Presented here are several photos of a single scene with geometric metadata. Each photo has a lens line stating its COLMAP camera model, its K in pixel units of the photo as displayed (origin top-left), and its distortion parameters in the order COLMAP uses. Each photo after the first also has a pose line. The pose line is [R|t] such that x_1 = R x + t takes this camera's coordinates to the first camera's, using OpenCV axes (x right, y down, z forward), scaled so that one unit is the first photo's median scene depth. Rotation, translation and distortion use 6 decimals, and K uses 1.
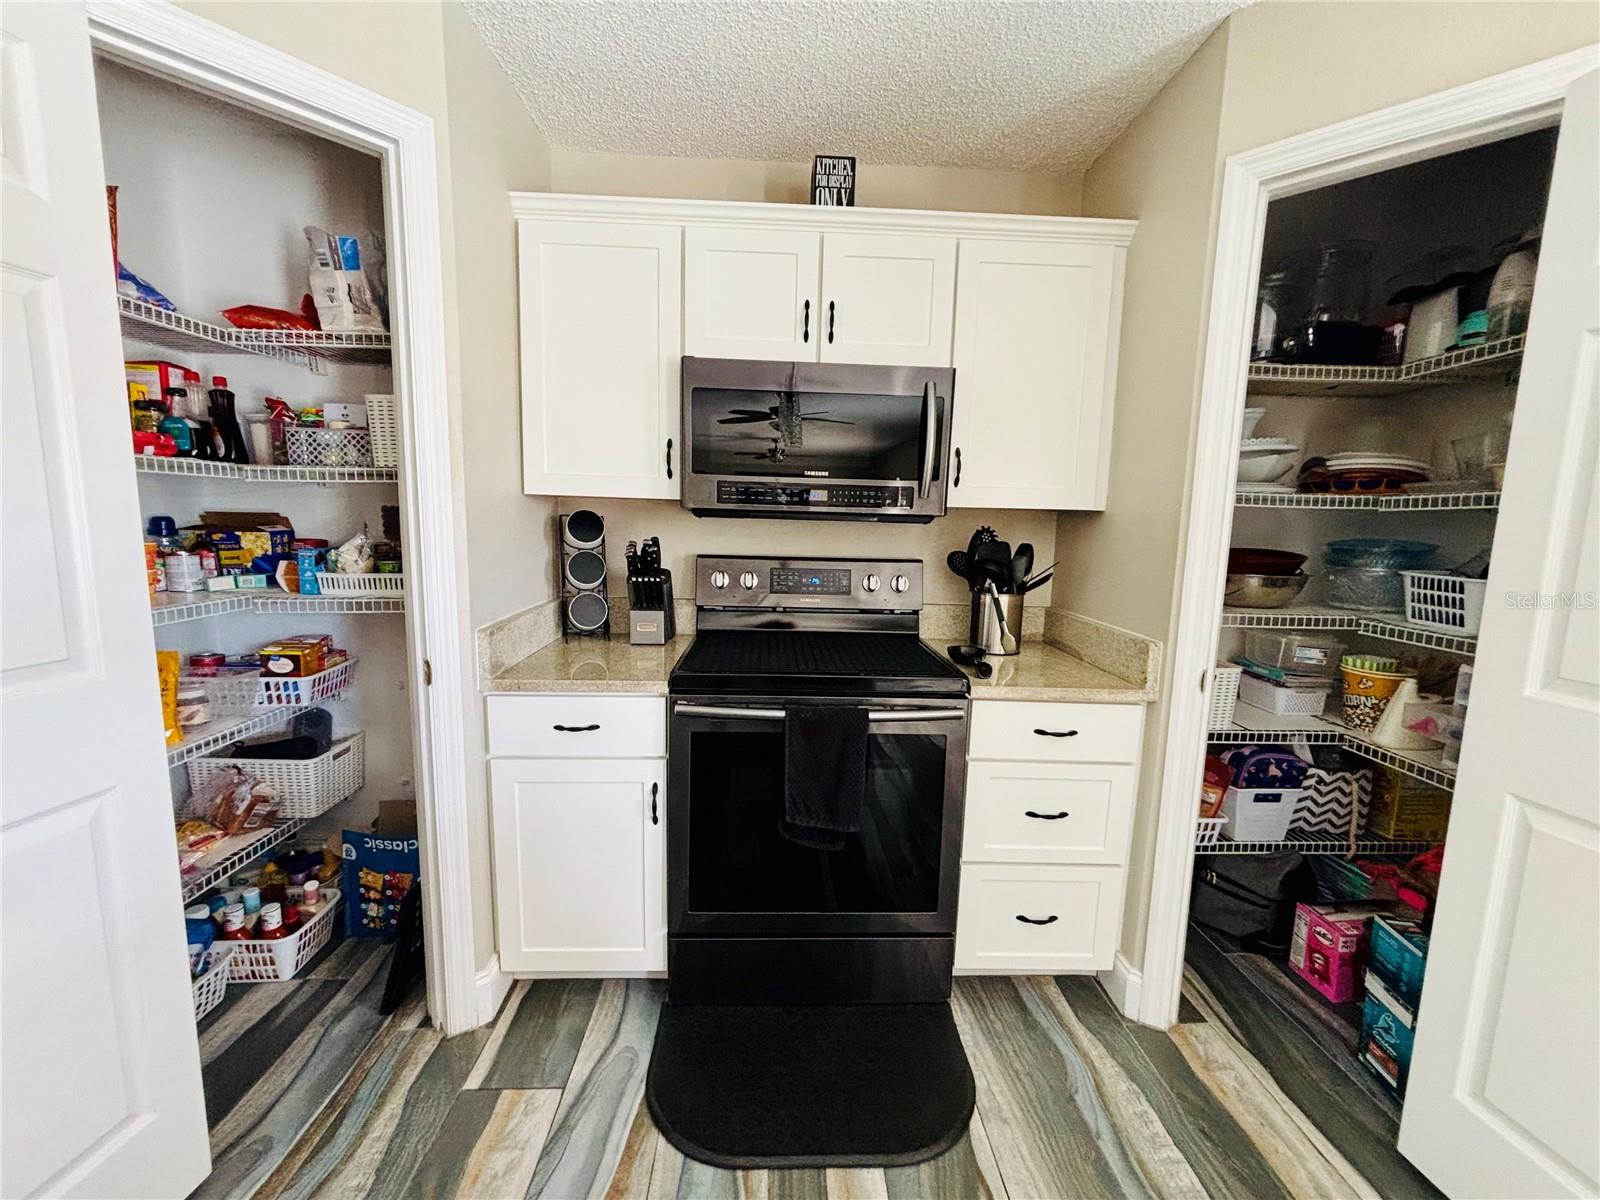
lens RADIAL K [[645.9, 0, 808.5], [0, 645.9, 604.3], [0, 0, 1]] dist [-0.001499, -0.000344]
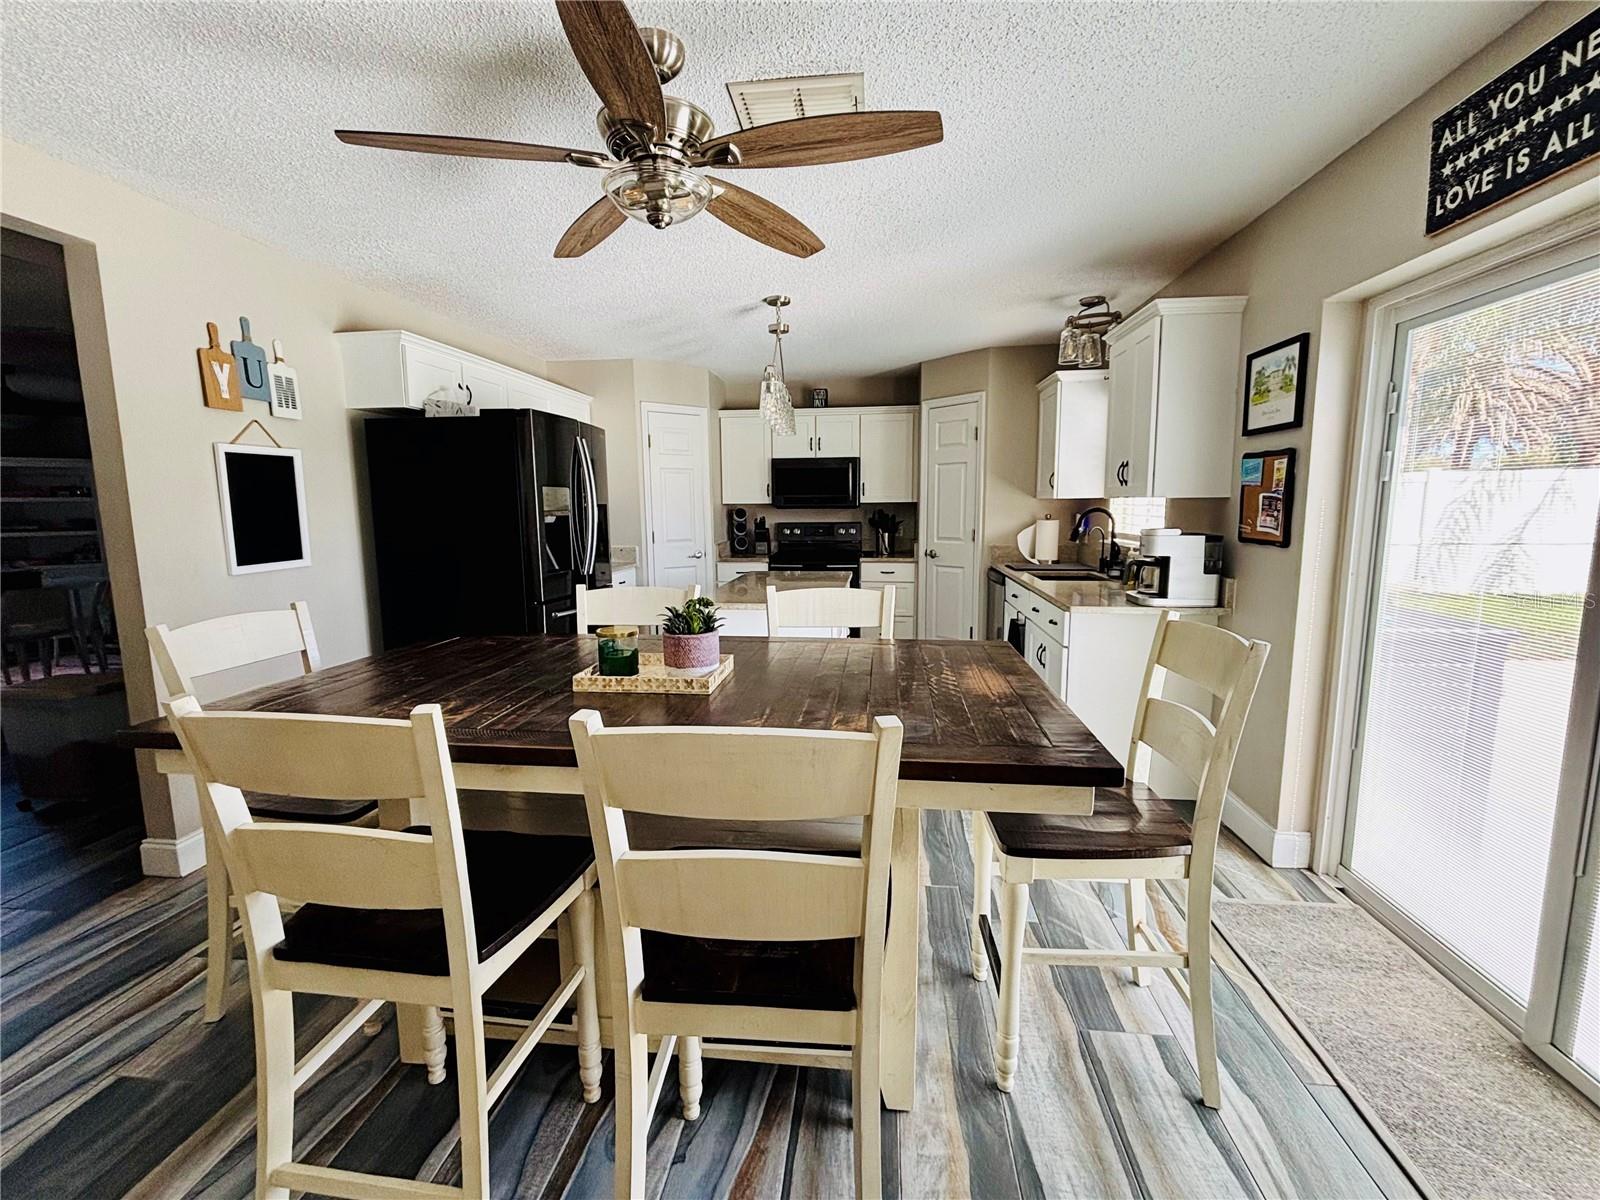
lens RADIAL K [[706.5, 0, 800.0], [0, 706.5, 600.0], [0, 0, 1]] dist [0.000314, 0.000008]
pose [[0.987228, -0.017593, -0.158342, 0.458522], [0.015017, 0.999735, -0.017447, 0.356288], [0.158607, 0.014846, 0.987230, -2.291187]]
